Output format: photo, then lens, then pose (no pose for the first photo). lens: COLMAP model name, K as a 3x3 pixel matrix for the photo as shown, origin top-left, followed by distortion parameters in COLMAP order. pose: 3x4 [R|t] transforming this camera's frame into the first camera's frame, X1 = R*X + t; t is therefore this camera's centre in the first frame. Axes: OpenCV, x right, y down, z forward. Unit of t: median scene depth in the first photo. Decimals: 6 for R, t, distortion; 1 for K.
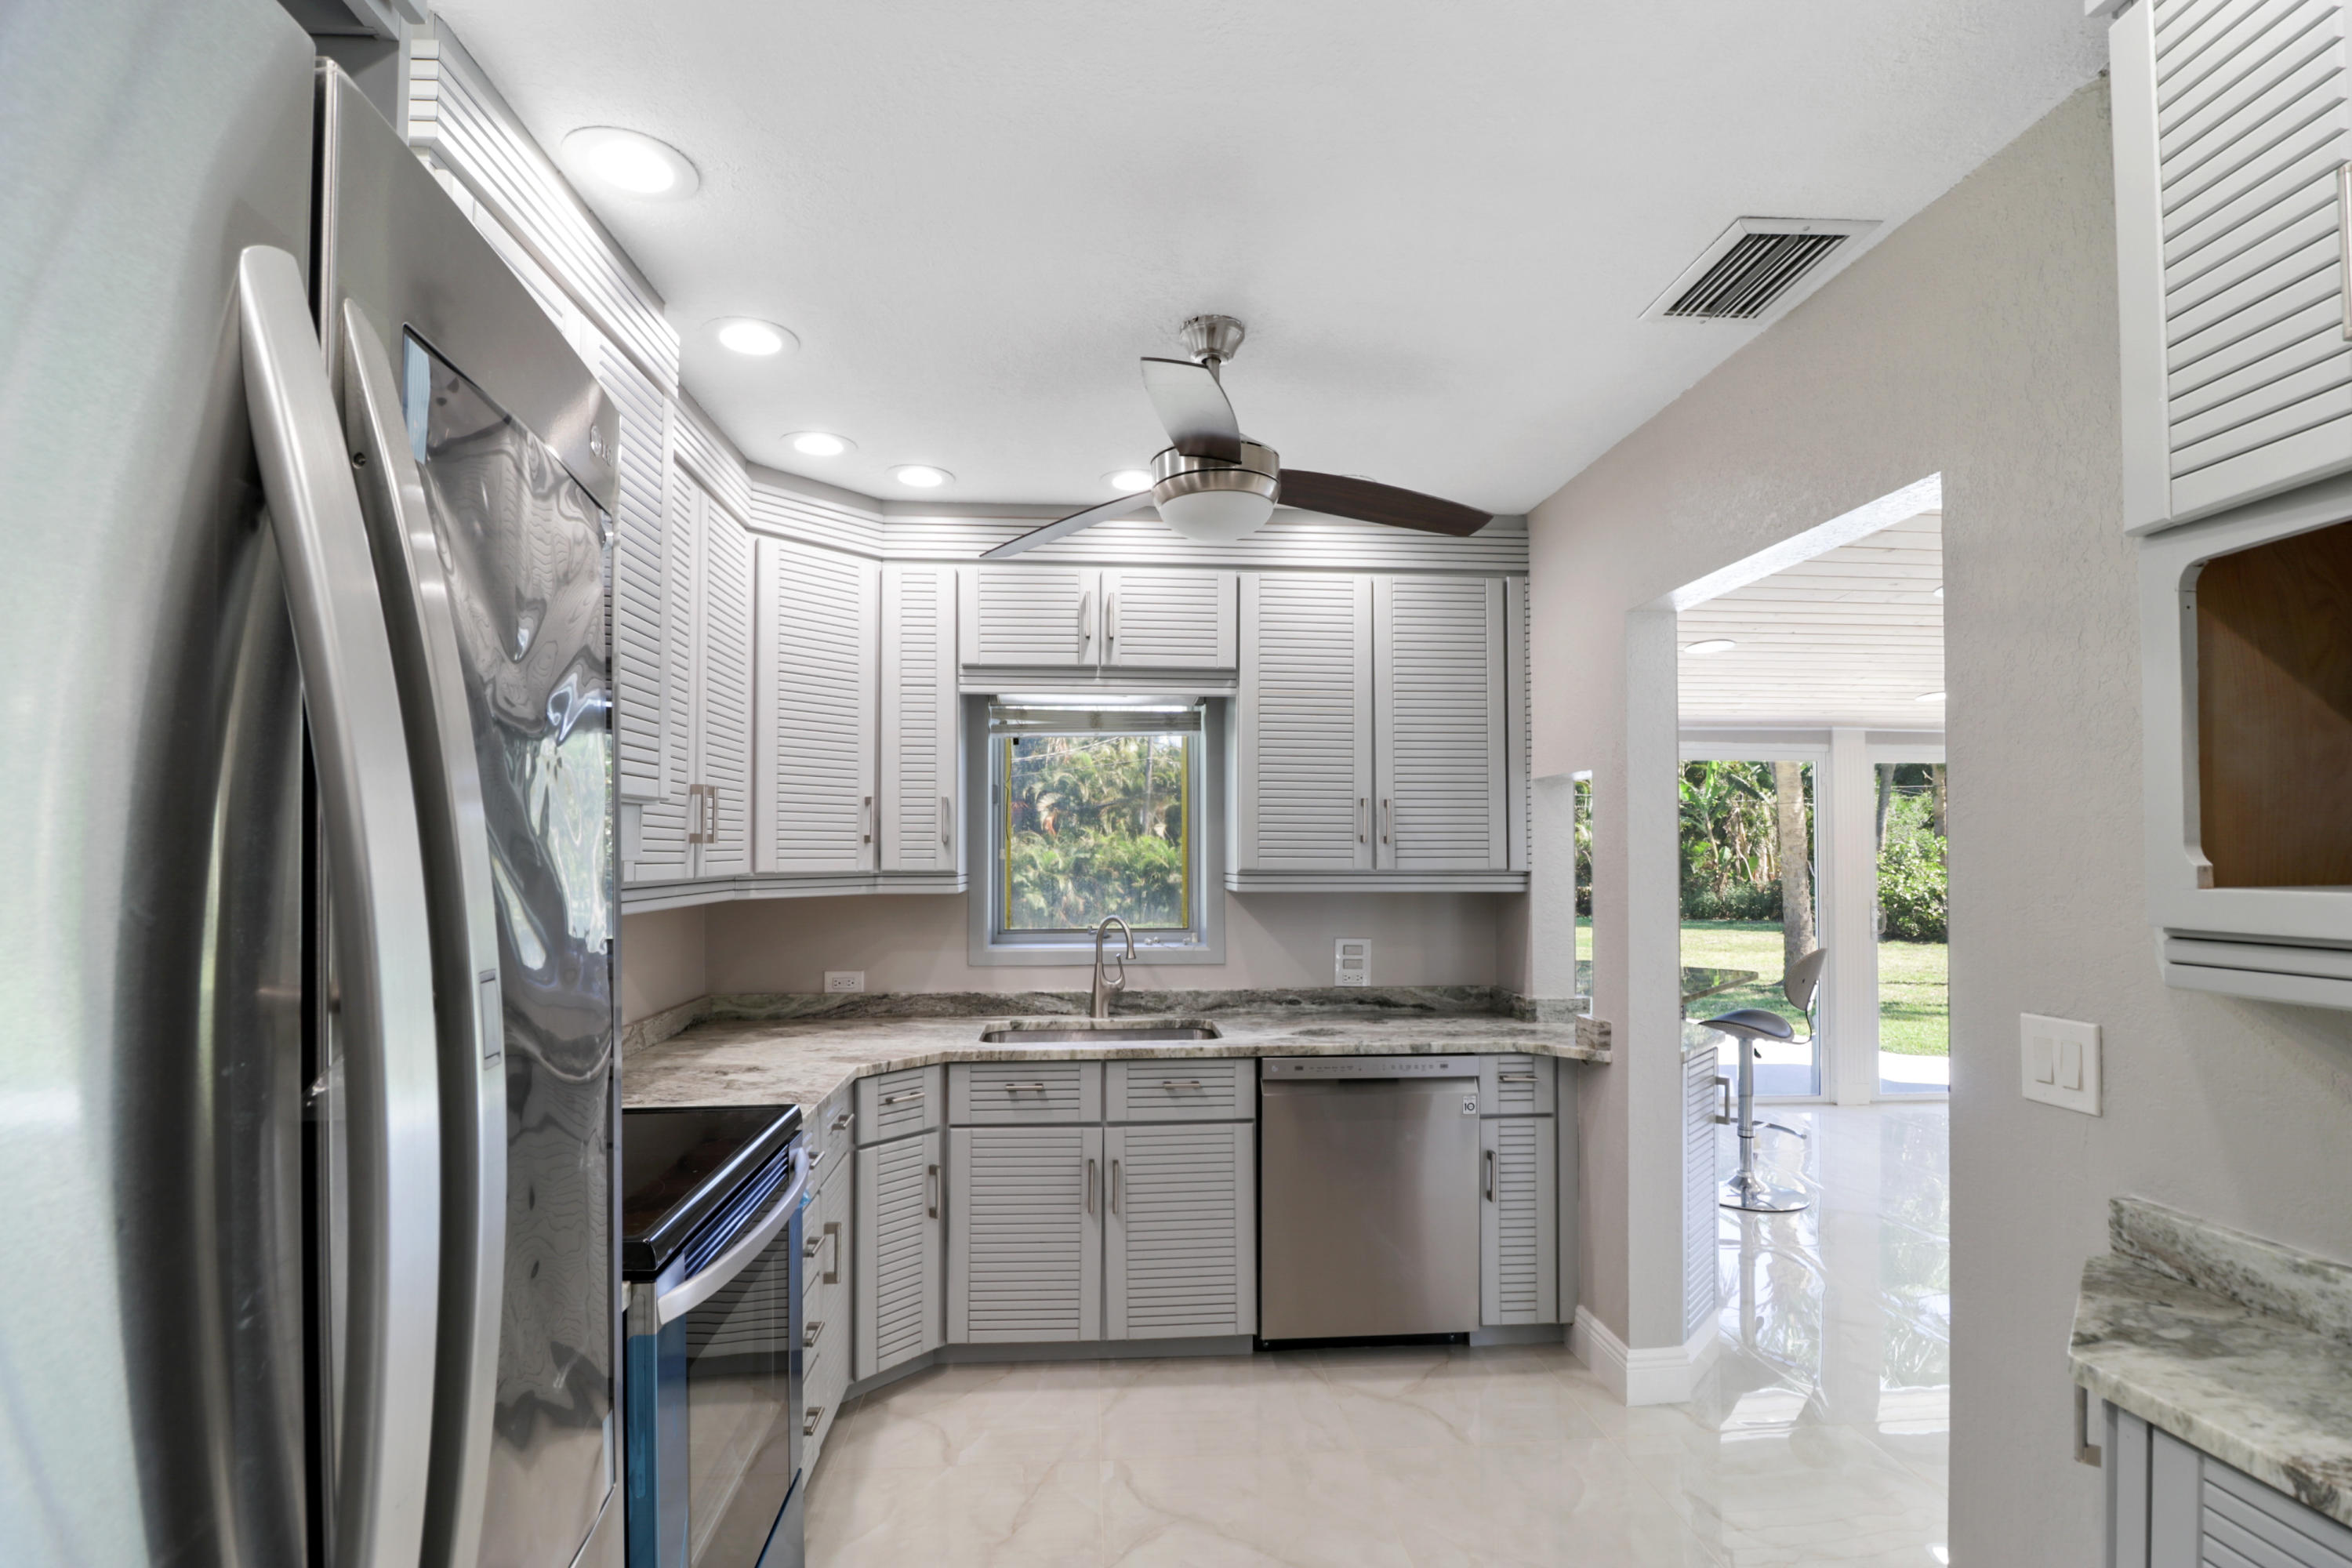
lens RADIAL K [[1105.8, 0, 1165.8], [0, 1105.8, 840.9], [0, 0, 1]] dist [-0.013485, 0.000169]
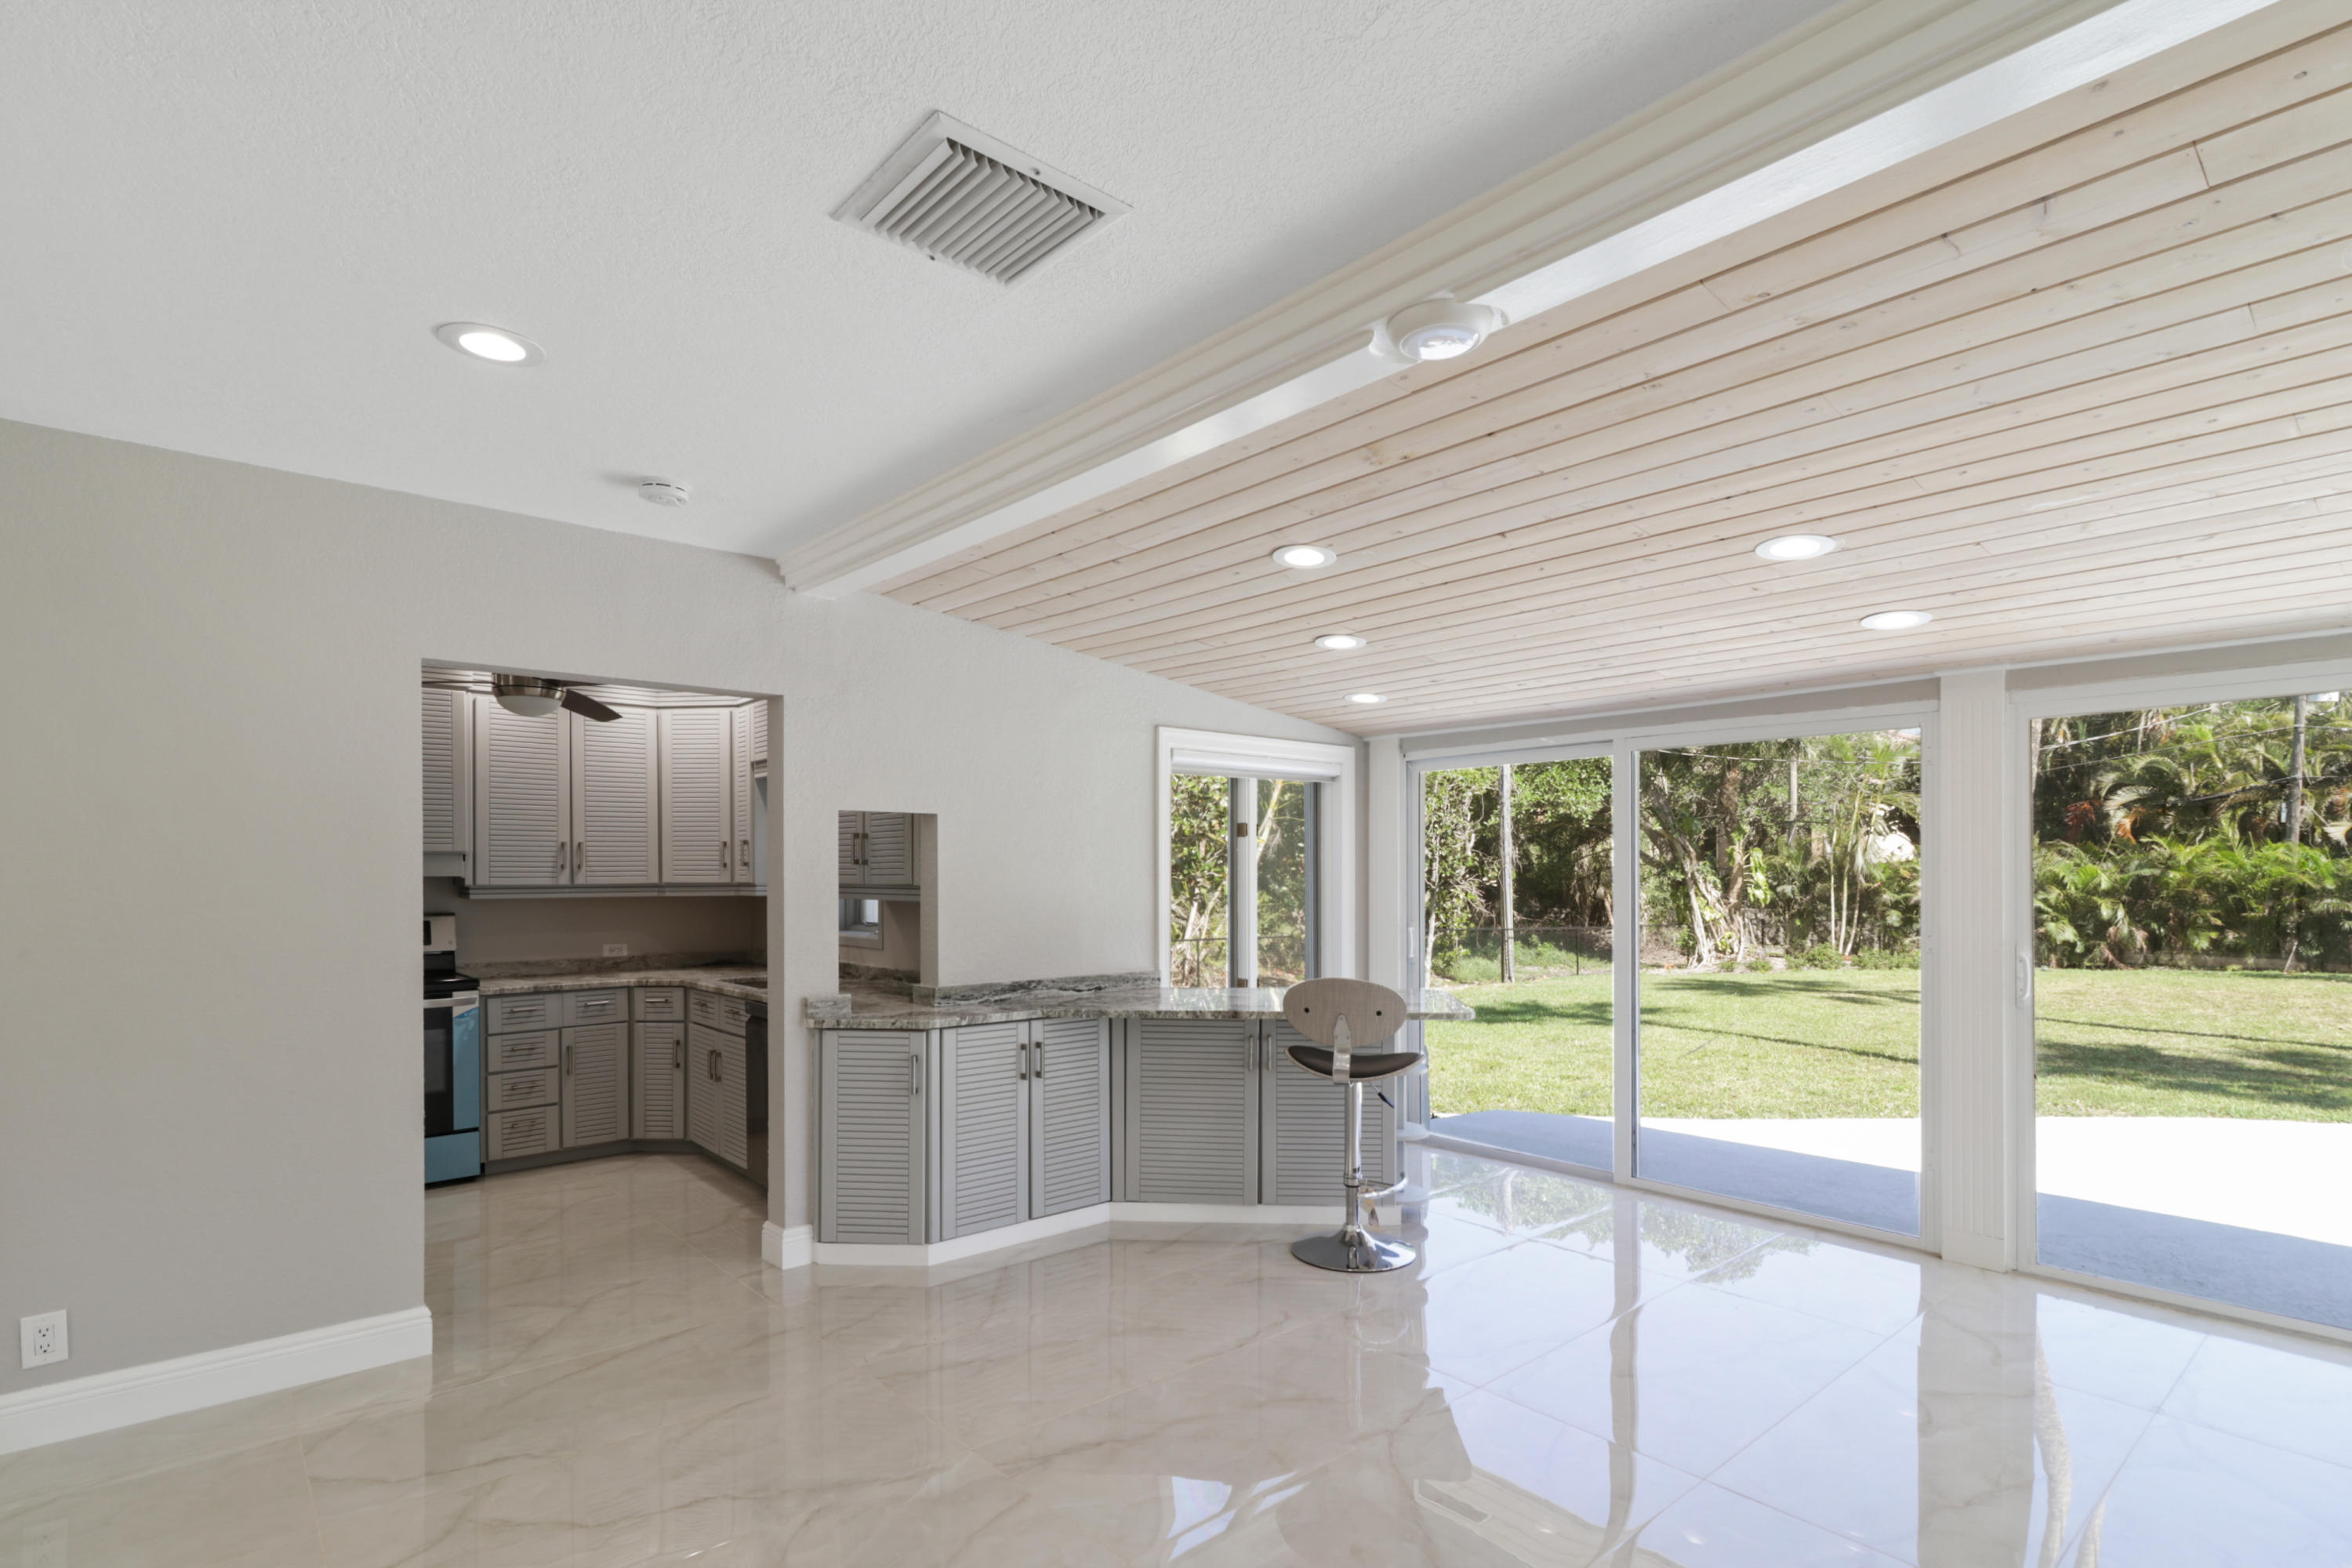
lens RADIAL K [[1158.2, 0, 1177.3], [0, 1158.2, 872.4], [0, 0, 1]] dist [0.003294, 0.000377]
pose [[0.596436, -0.000670, -0.802660, 1.624673], [0.011729, 0.999900, 0.007880, 0.004485], [0.802575, -0.014114, 0.596385, 0.450132]]
